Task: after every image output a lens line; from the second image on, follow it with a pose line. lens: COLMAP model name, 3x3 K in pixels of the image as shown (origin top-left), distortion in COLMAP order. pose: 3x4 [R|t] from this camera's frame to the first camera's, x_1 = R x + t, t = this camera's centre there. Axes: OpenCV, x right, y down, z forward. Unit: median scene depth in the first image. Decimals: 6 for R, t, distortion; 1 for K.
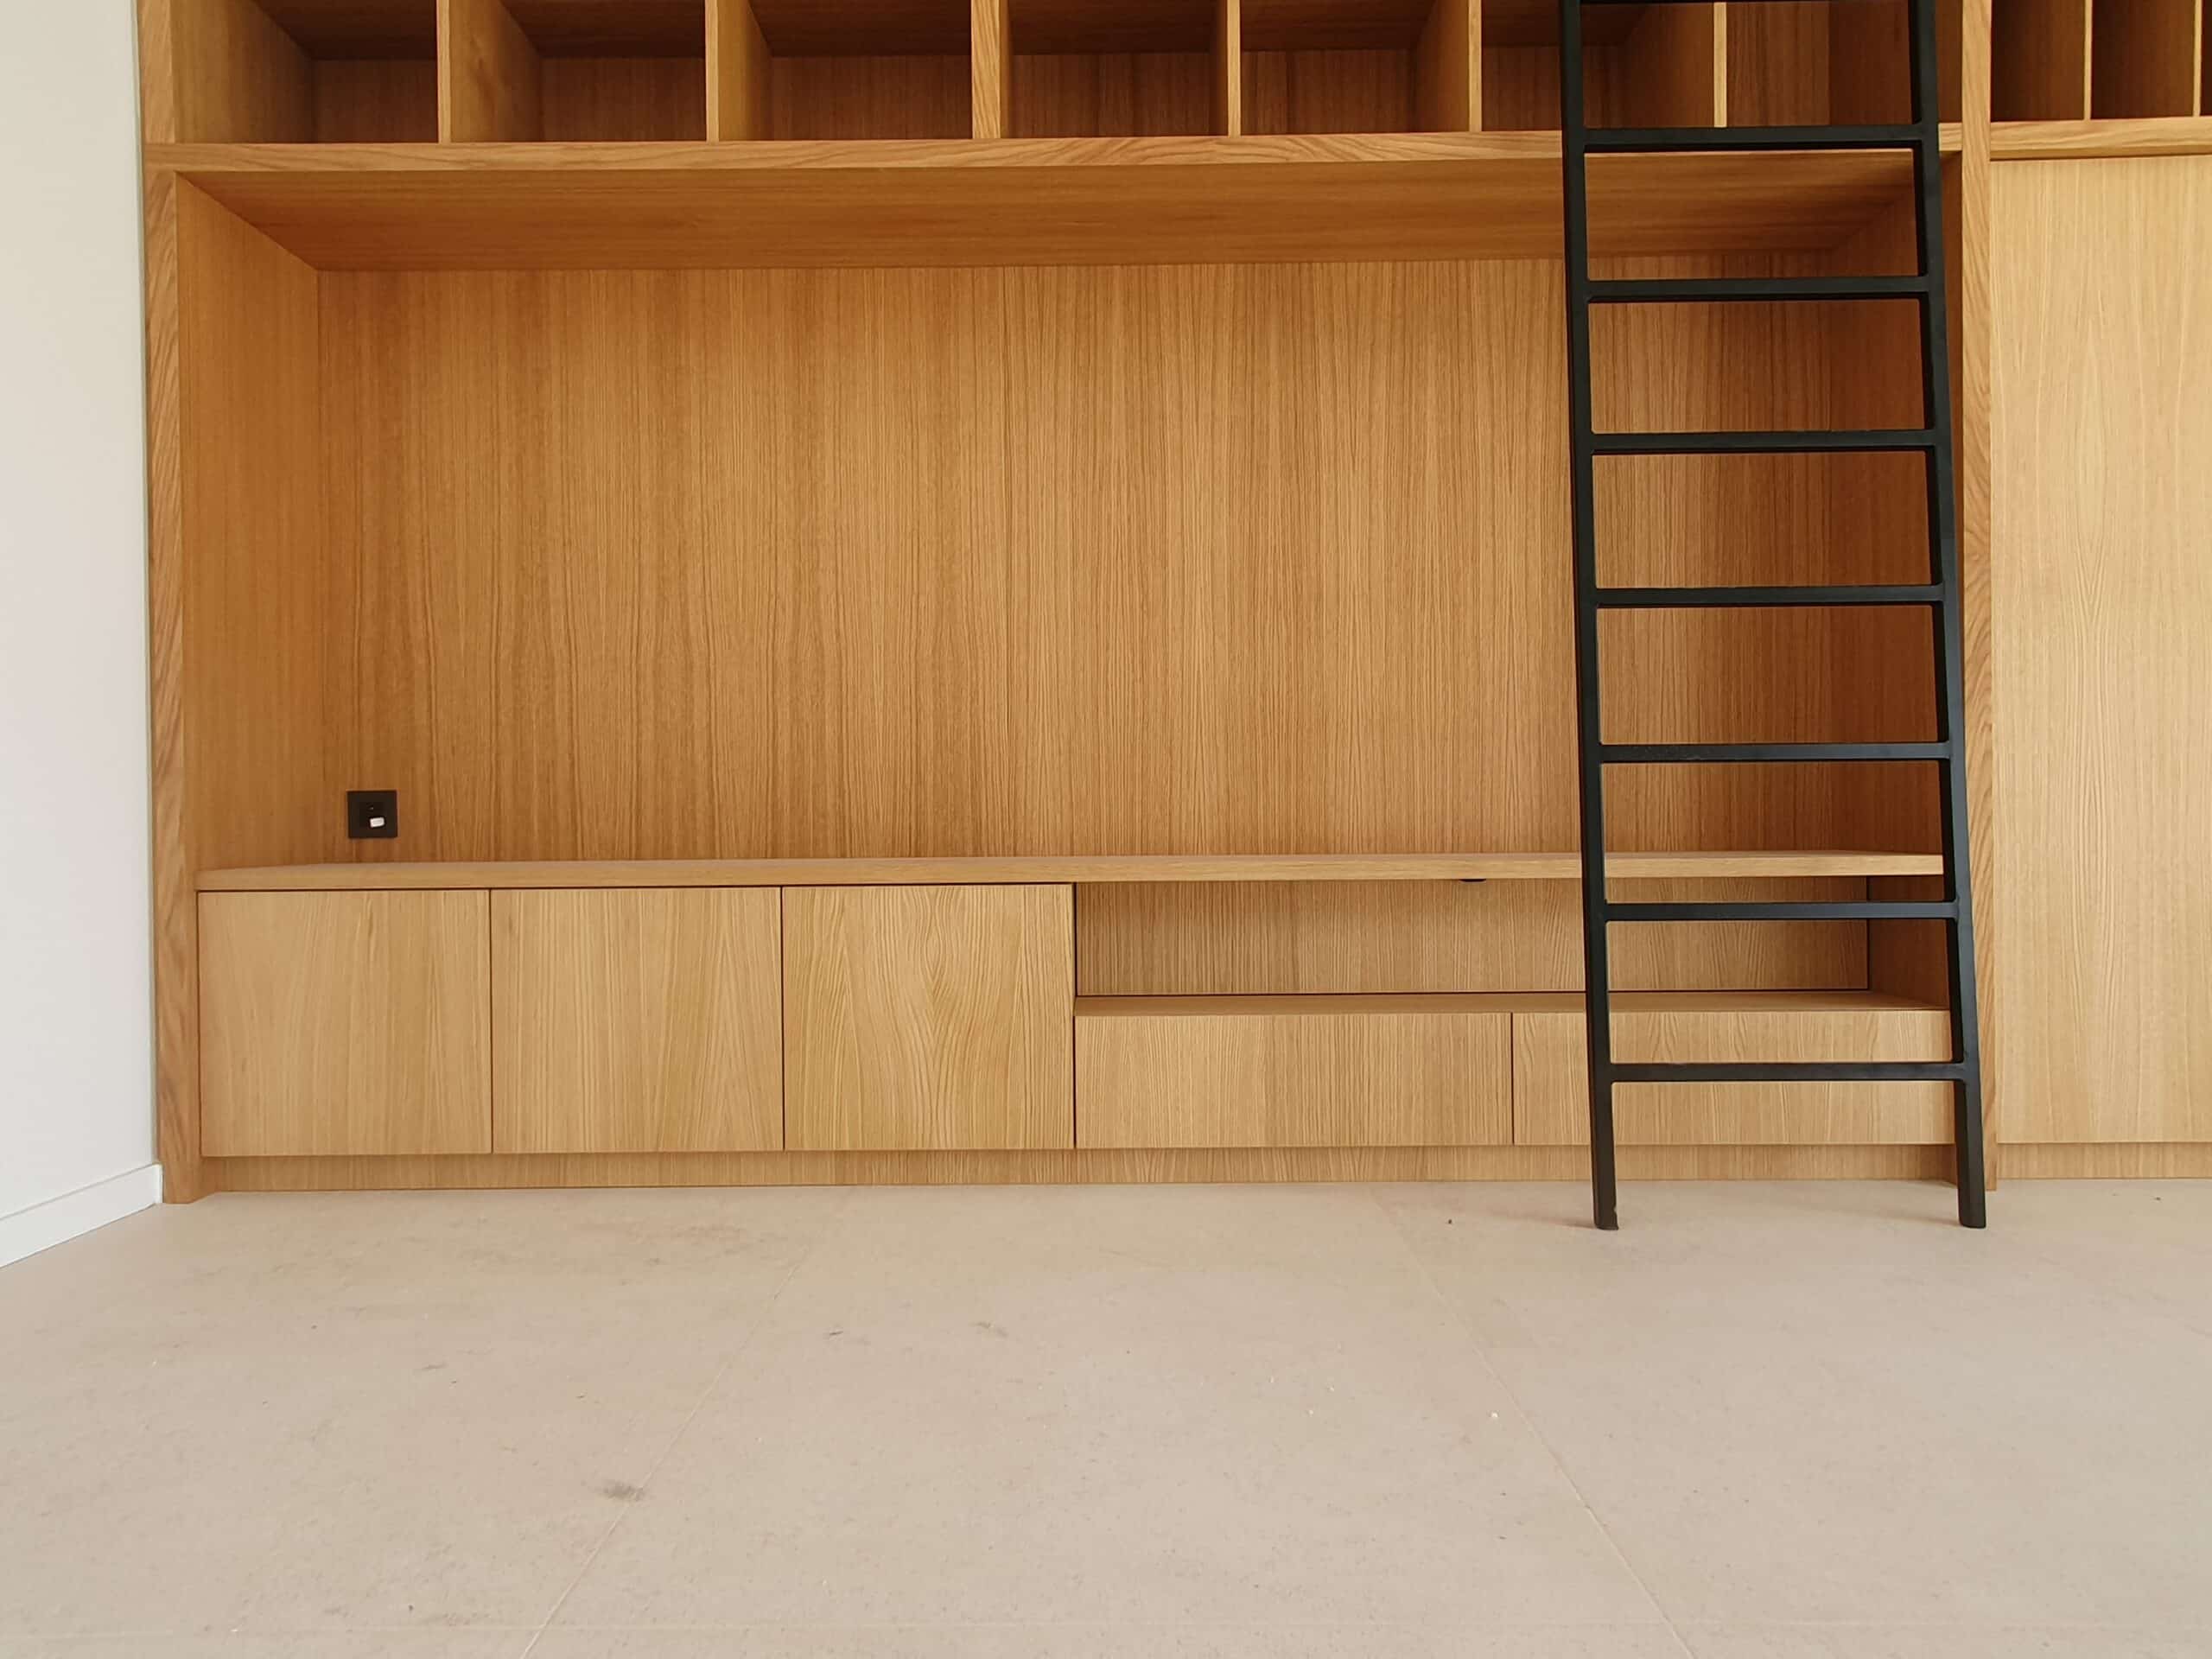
lens RADIAL K [[1447.1, 0, 1106.2], [0, 1447.1, 820.5], [0, 0, 1]] dist [0.047945, -0.011582]
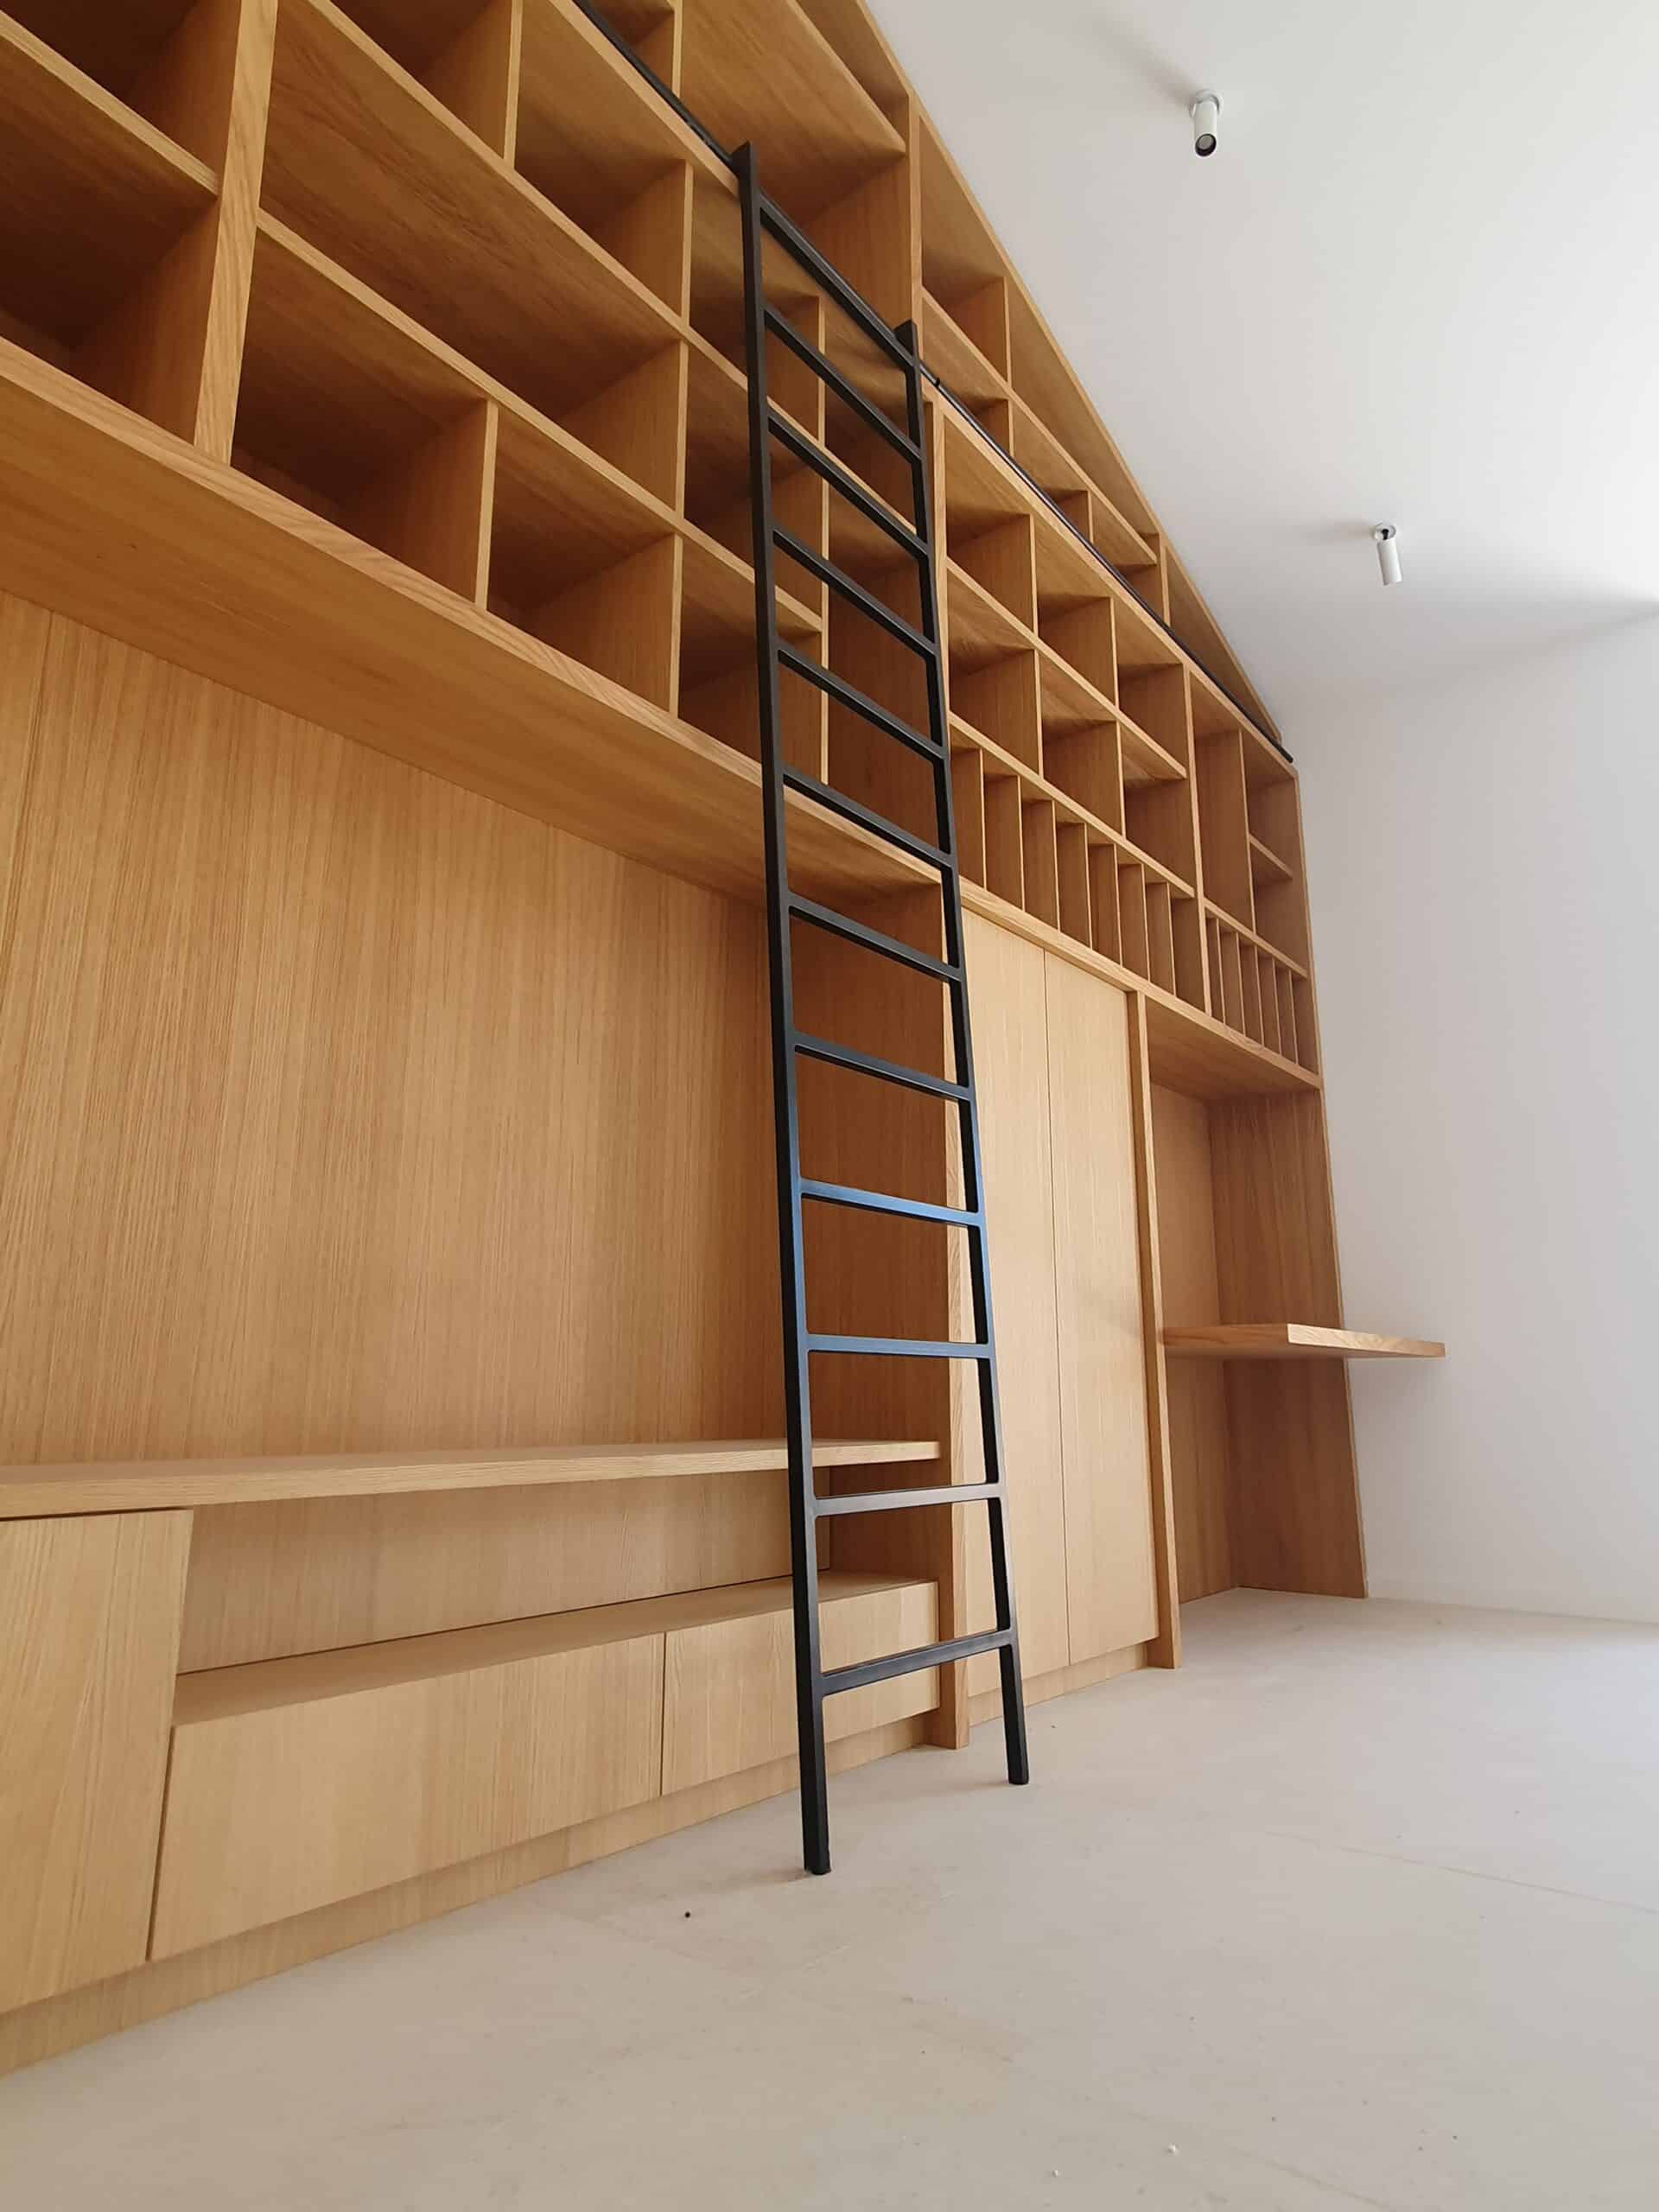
lens RADIAL K [[1359.7, 0, 841.6], [0, 1359.7, 1107.1], [0, 0, 1]] dist [0.038746, 0.000791]
pose [[0.611753, 0.178604, 0.770622, -0.350352], [-0.002704, 0.974644, -0.223743, 0.006490], [-0.791044, 0.134792, 0.596725, 0.365719]]
